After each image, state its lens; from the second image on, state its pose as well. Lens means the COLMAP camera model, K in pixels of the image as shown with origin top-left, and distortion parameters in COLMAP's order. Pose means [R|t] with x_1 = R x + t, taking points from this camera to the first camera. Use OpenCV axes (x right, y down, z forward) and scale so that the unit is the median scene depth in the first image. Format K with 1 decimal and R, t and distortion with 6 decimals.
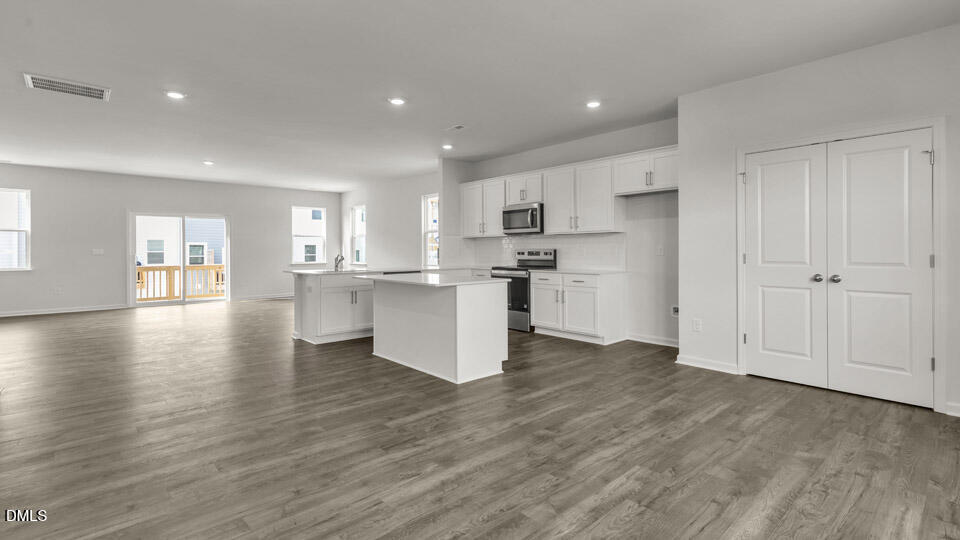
lens RADIAL K [[442.2, 0, 478.2], [0, 442.2, 251.9], [0, 0, 1]] dist [-0.000019, 0.000140]
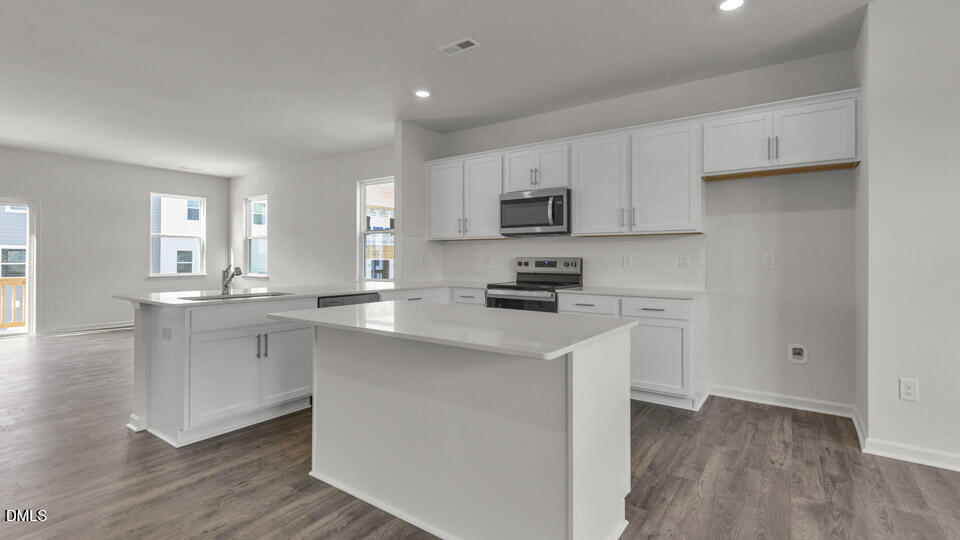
lens RADIAL K [[439.3, 0, 484.9], [0, 439.3, 261.1], [0, 0, 1]] dist [0.001403, 0.000457]
pose [[0.972949, 0.006380, 0.230930, -0.125350], [-0.006472, 0.999979, -0.000358, -0.000055], [-0.230928, -0.001146, 0.972970, 0.371857]]
